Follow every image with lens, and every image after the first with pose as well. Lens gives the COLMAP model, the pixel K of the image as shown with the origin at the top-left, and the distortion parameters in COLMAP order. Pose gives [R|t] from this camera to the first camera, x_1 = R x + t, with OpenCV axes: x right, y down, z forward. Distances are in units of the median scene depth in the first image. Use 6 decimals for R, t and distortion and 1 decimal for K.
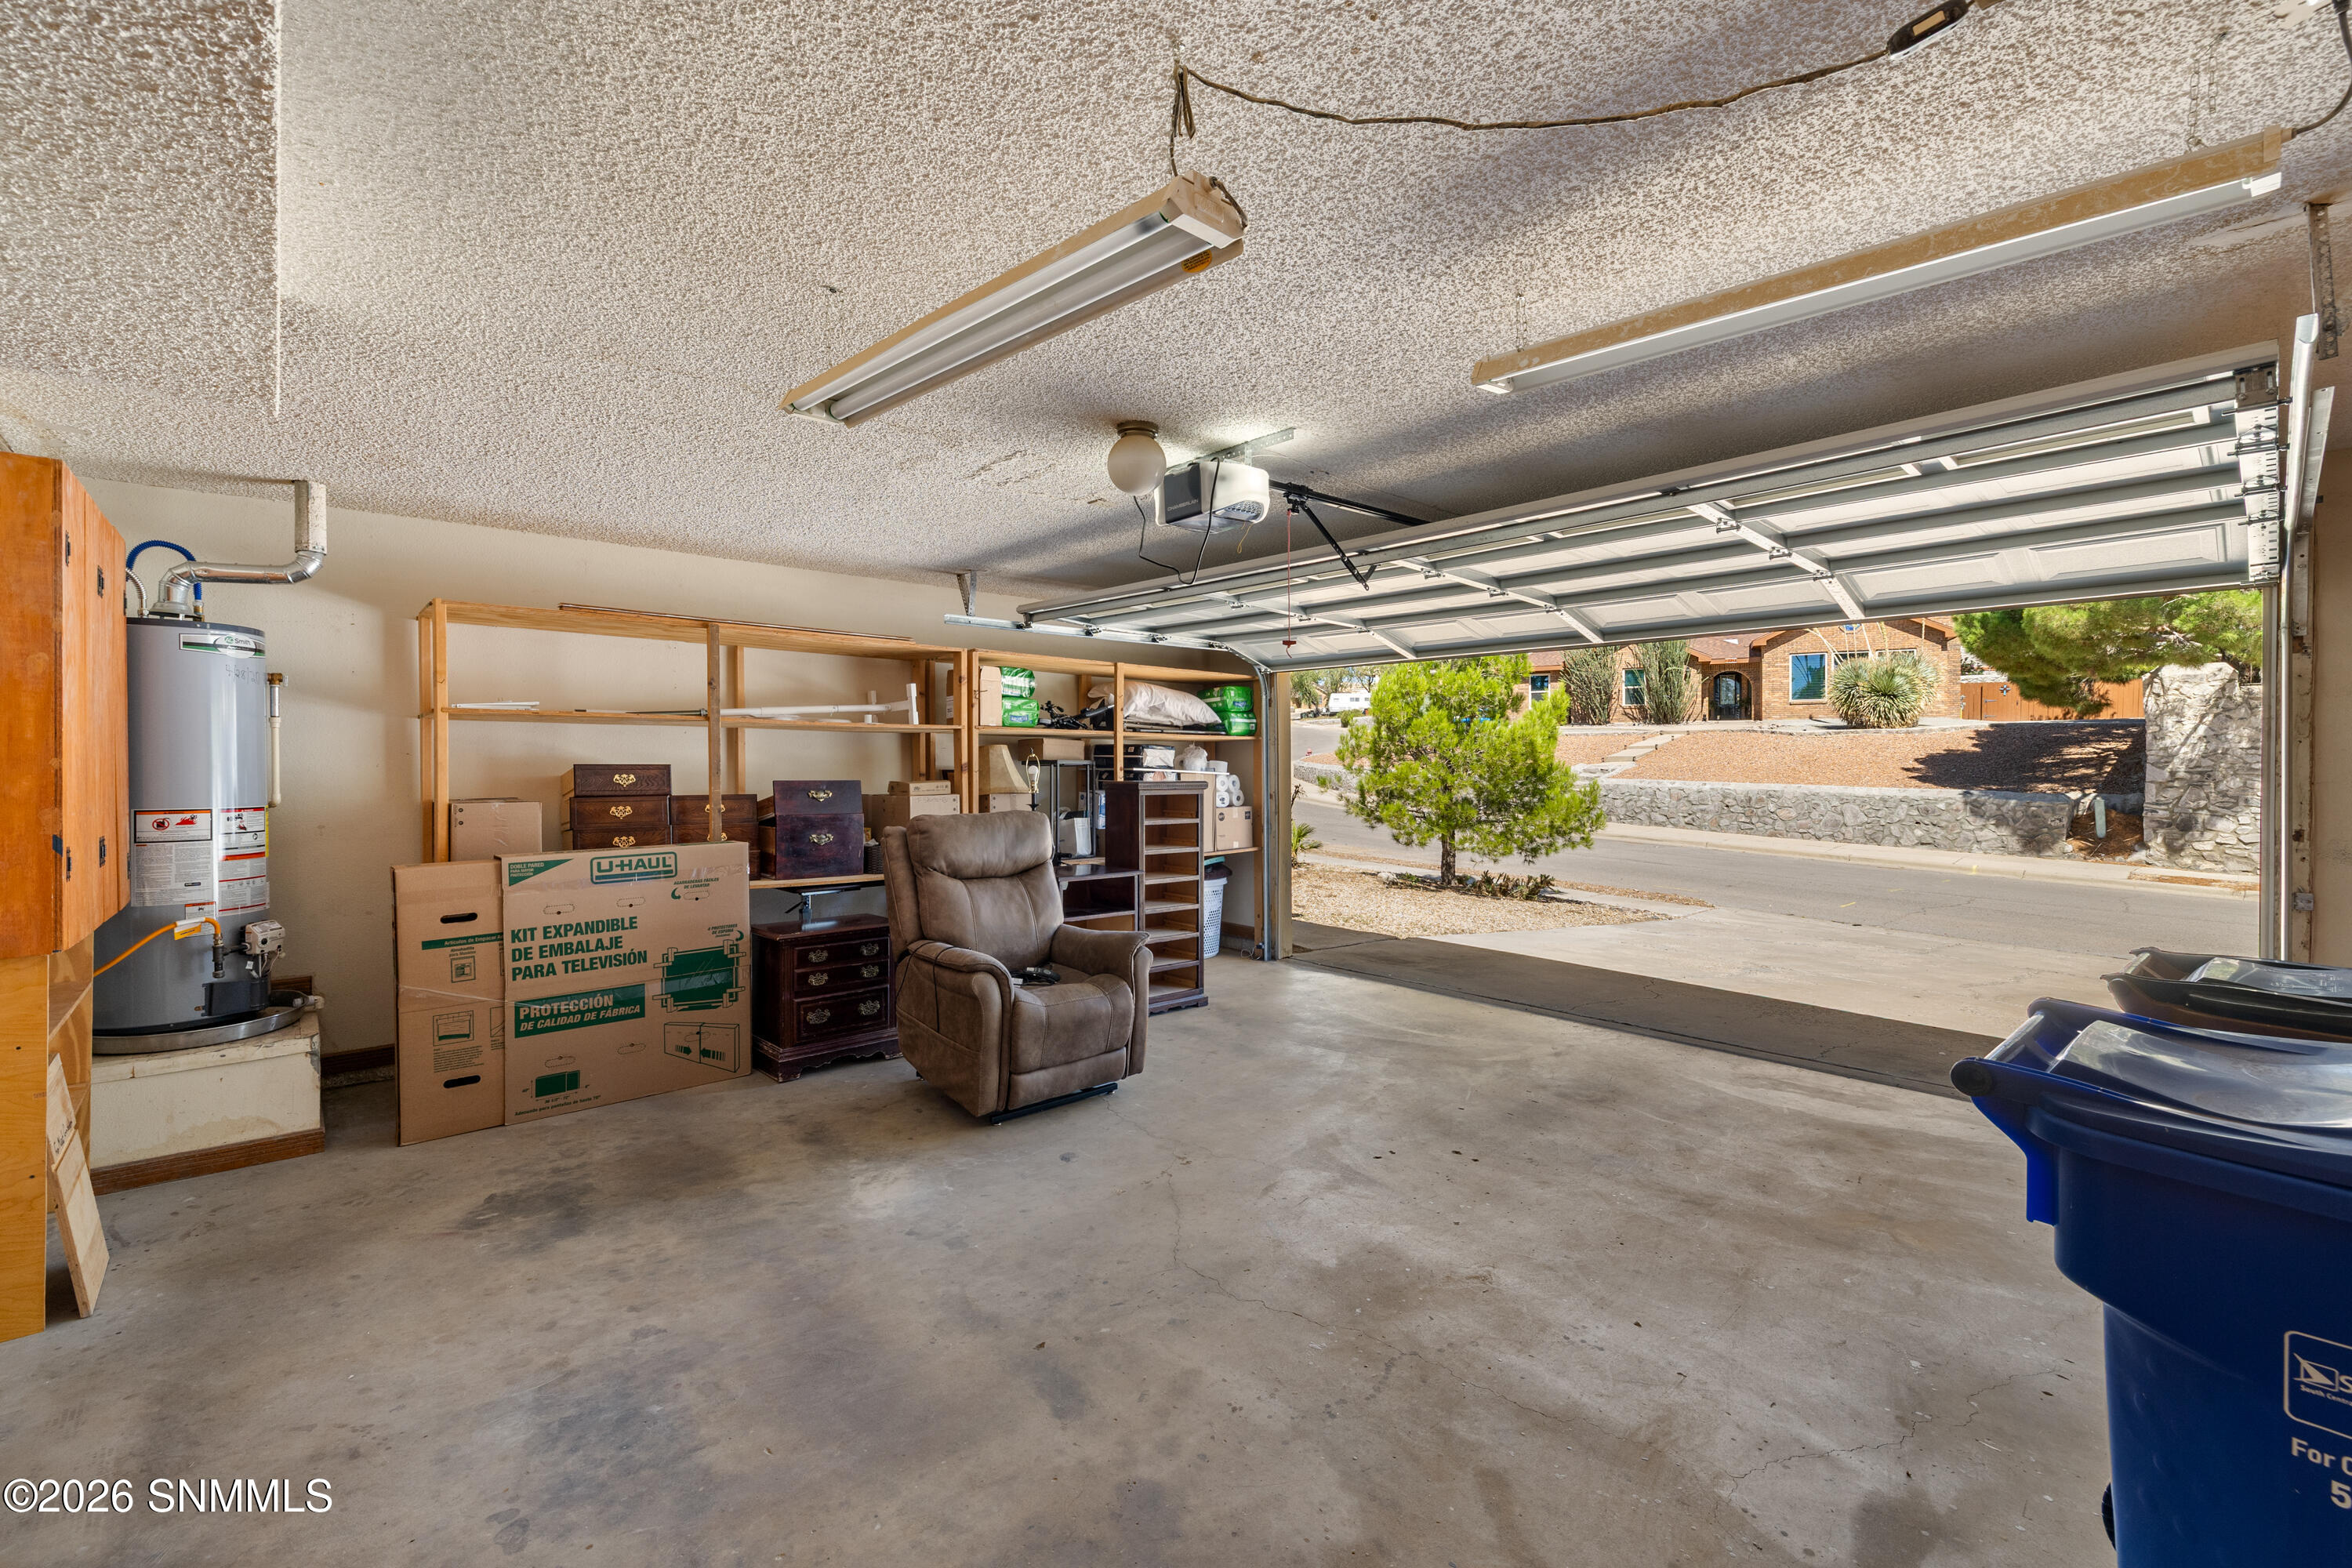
lens RADIAL K [[1022.7, 0, 1176.0], [0, 1022.7, 784.0], [0, 0, 1]] dist [-0.000381, 0.000094]
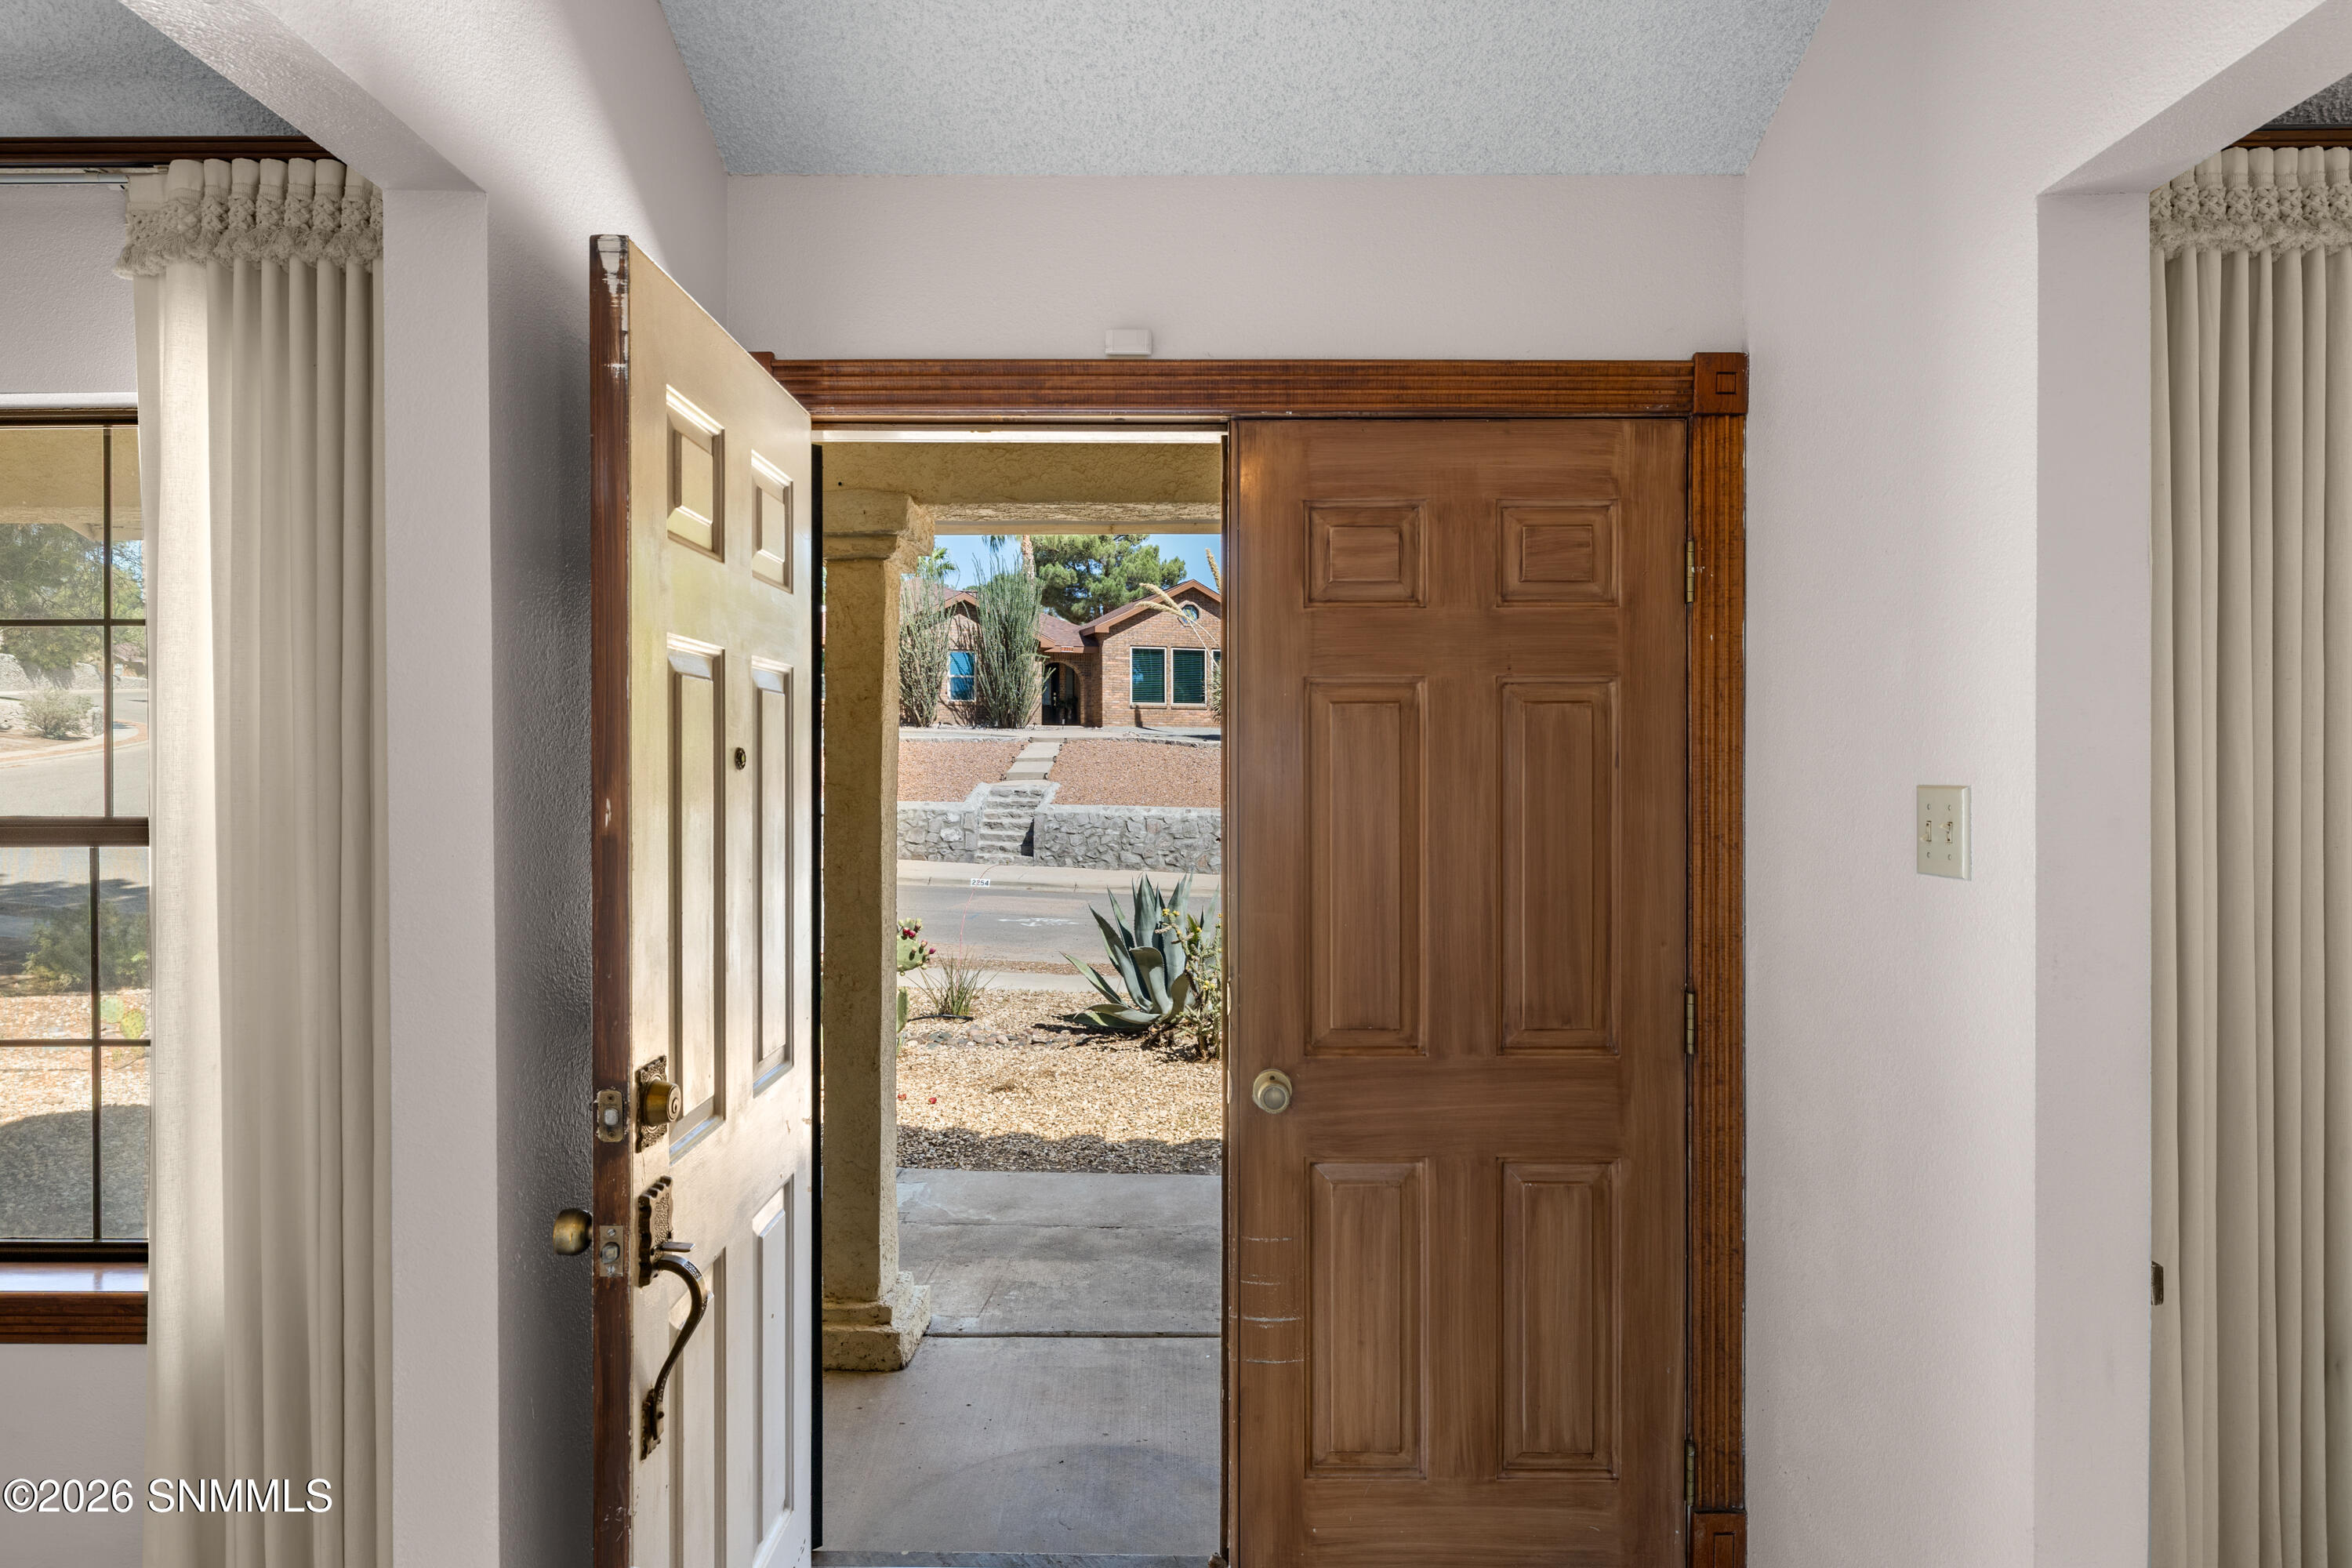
lens RADIAL K [[1314.8, 0, 1177.6], [0, 1314.8, 772.4], [0, 0, 1]] dist [0.000798, -0.002030]
pose [[0.677396, -0.001413, 0.735617, -0.200978], [0.014458, 0.999831, -0.011393, -0.017378], [-0.735477, 0.018353, 0.677302, 0.340148]]
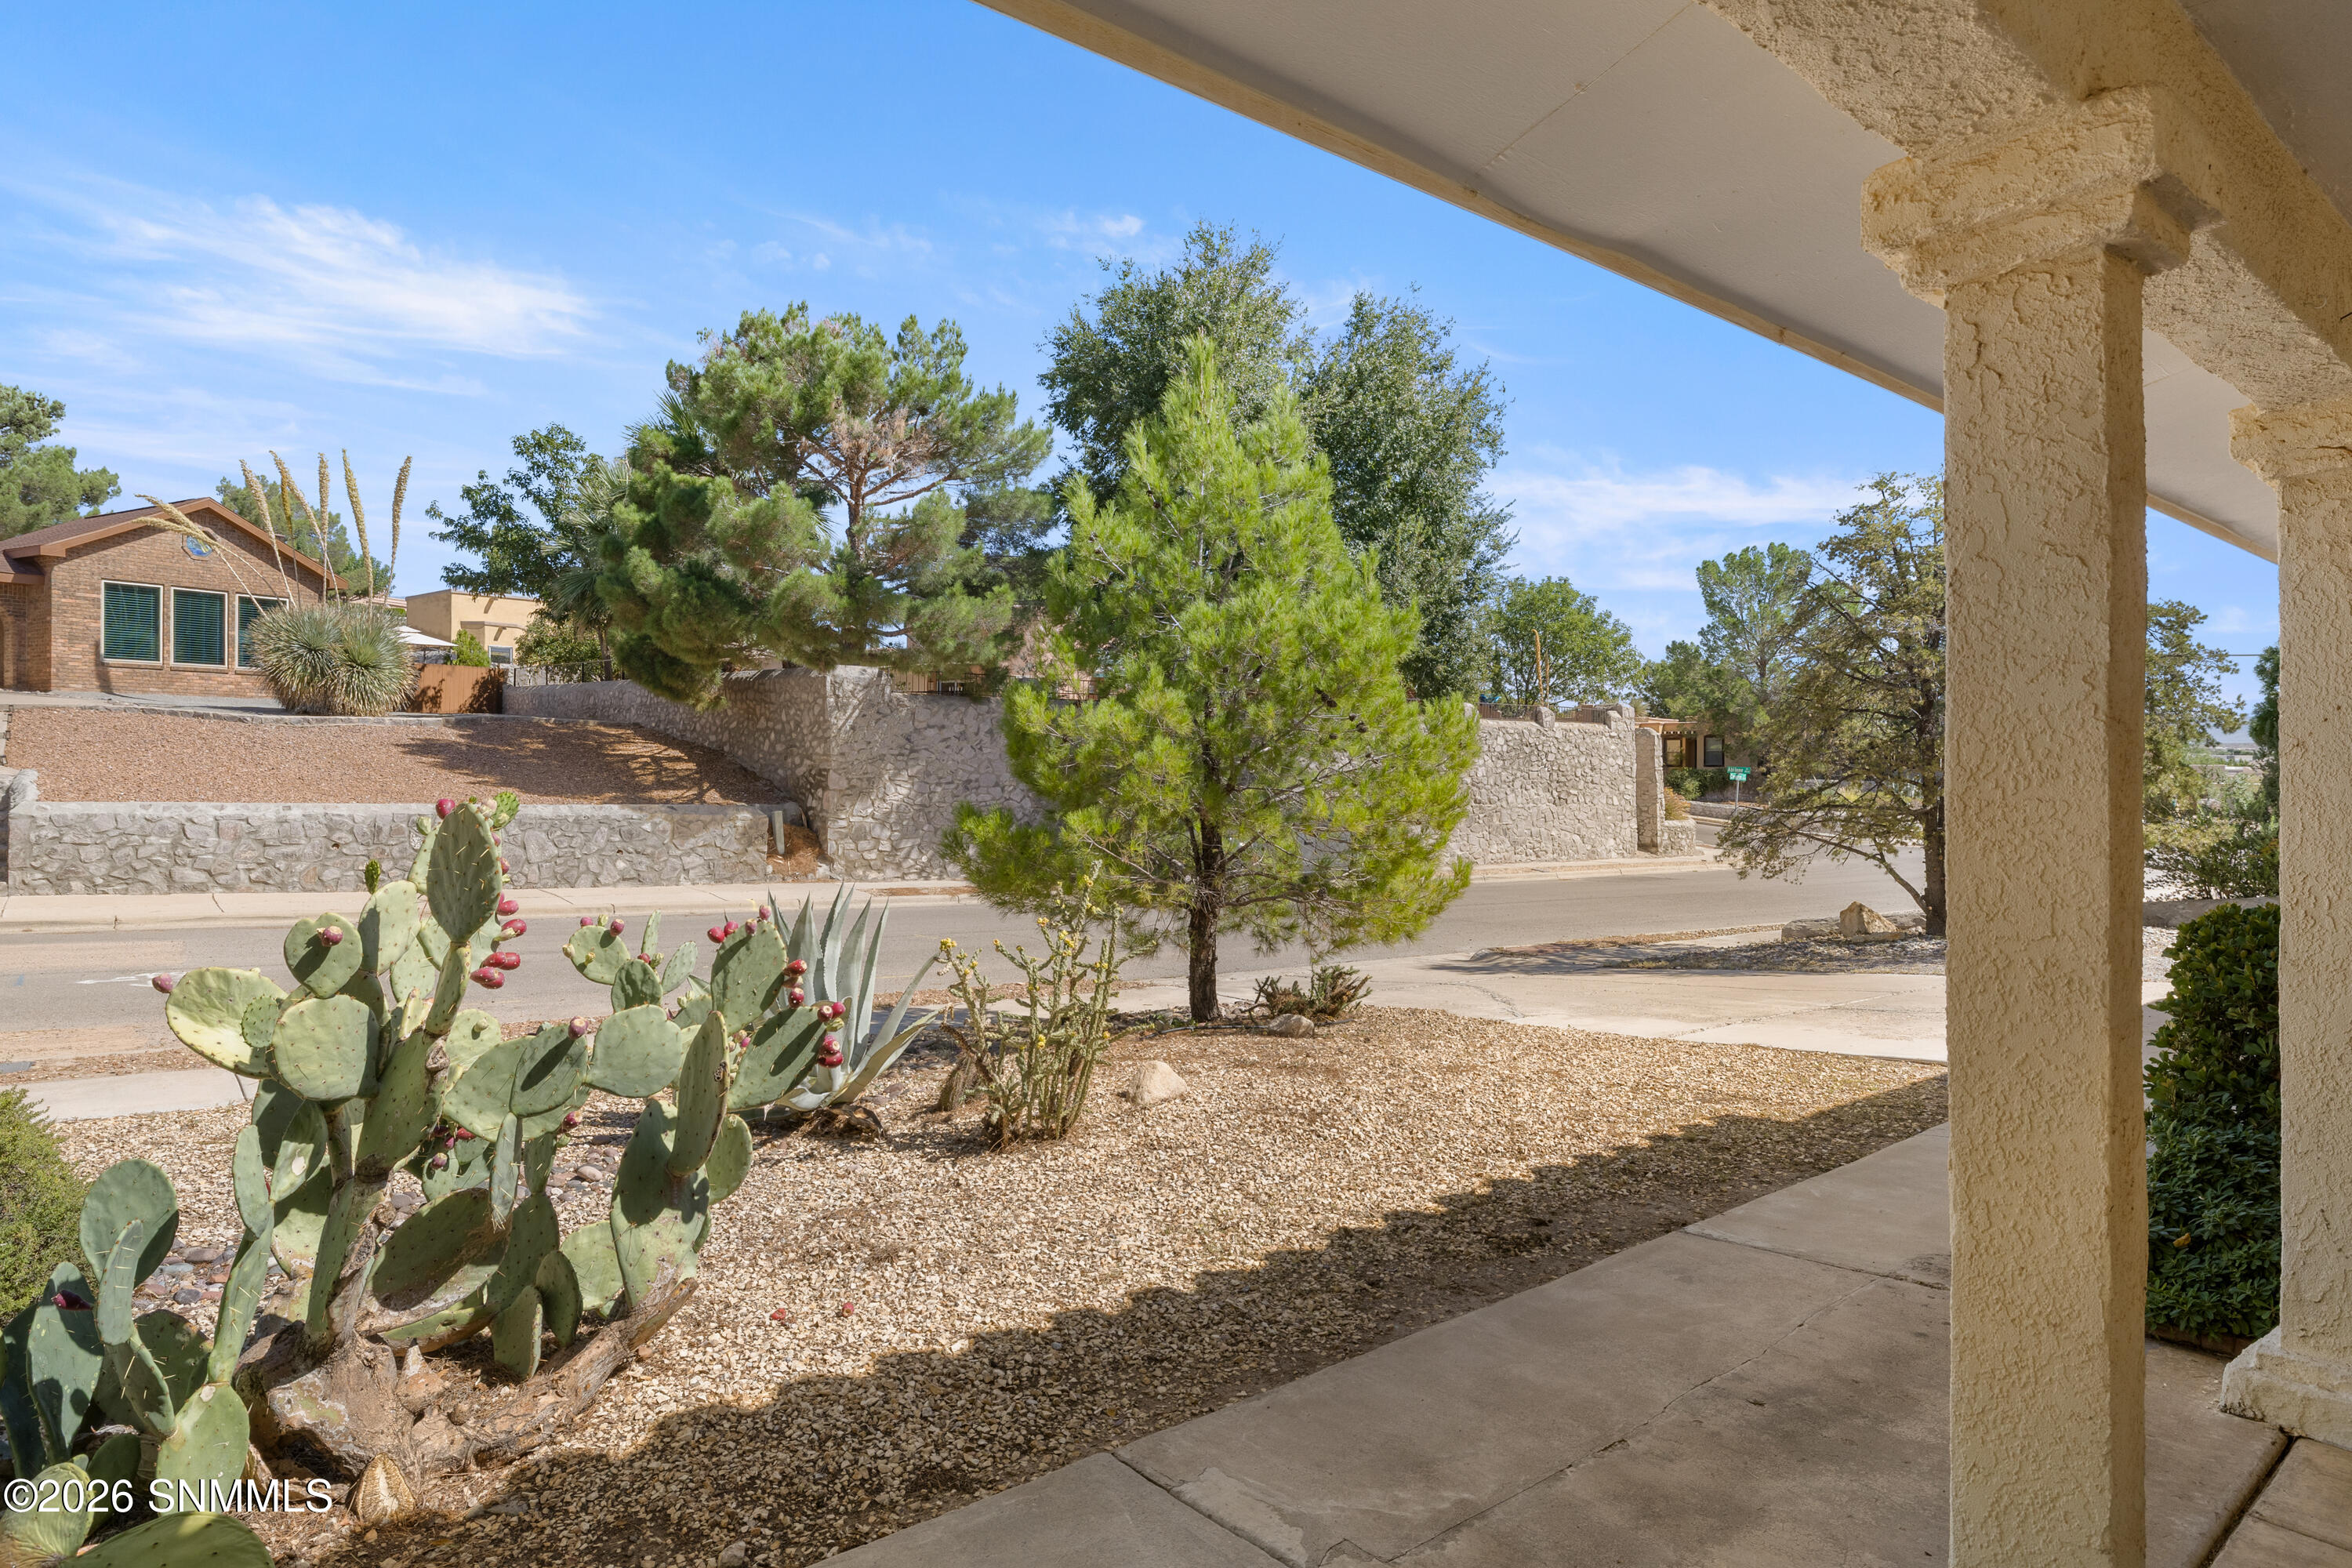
lens RADIAL K [[1314.8, 0, 1177.6], [0, 1314.8, 772.4], [0, 0, 1]] dist [0.000798, -0.002030]
pose [[0.012771, -0.005374, 0.999904, -0.189061], [0.013714, 0.999892, 0.005199, -0.016271], [-0.999824, 0.013646, 0.012843, 0.497463]]
